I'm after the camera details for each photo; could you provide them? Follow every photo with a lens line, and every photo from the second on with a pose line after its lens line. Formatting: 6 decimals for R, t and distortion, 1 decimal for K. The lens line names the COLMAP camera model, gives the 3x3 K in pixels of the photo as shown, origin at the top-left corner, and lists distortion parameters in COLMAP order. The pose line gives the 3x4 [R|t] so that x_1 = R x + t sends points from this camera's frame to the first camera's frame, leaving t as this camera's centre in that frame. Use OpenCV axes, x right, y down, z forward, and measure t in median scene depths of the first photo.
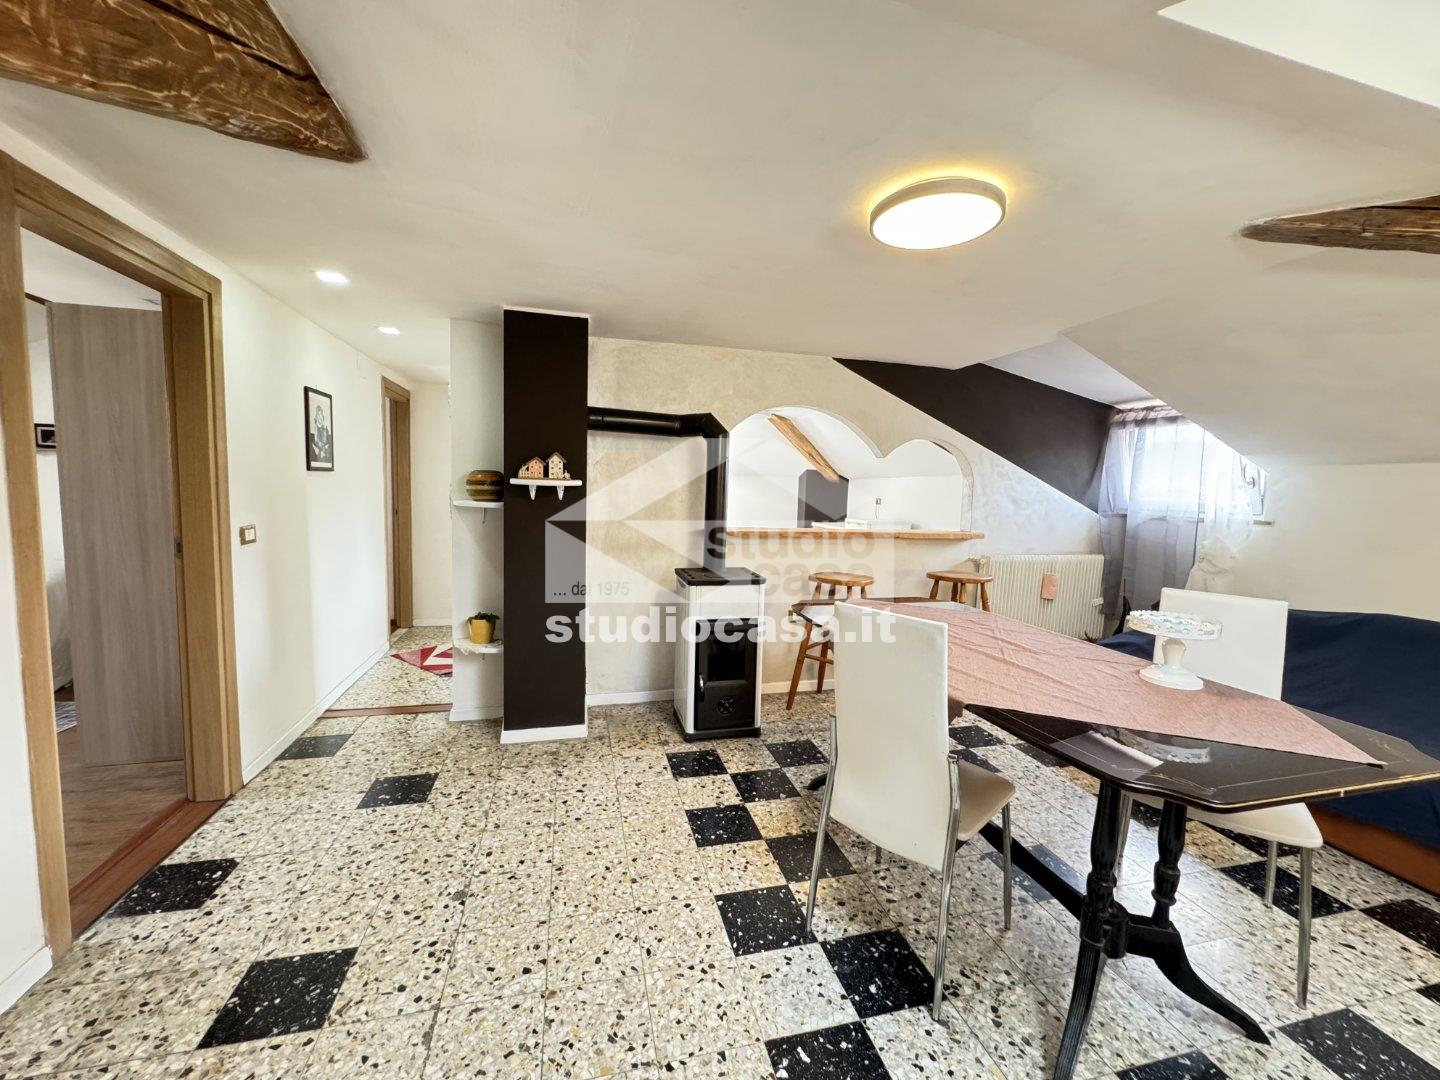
lens RADIAL K [[582.5, 0, 723.1], [0, 582.5, 538.8], [0, 0, 1]] dist [-0.002209, 0.001199]
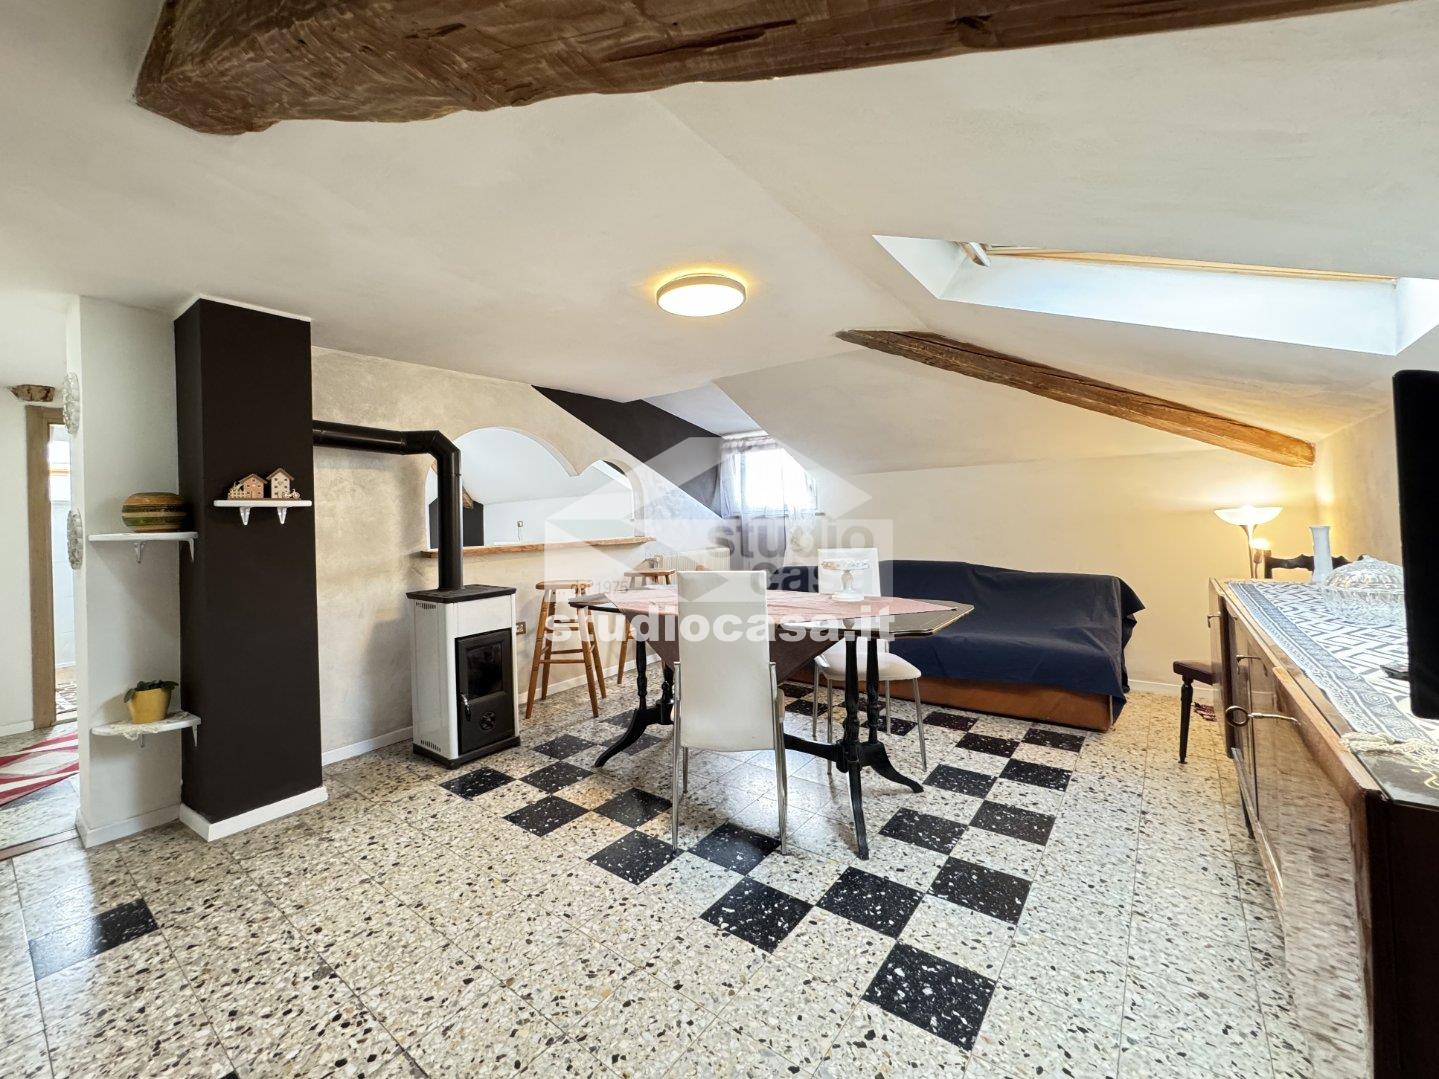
lens RADIAL K [[582.1, 0, 700.6], [0, 582.1, 513.5], [0, 0, 1]] dist [-0.002209, 0.001199]
pose [[0.801768, -0.051252, 0.595434, -0.305868], [0.105947, 0.992725, -0.057211, 0.033688], [-0.588170, 0.108954, 0.801365, -0.051202]]
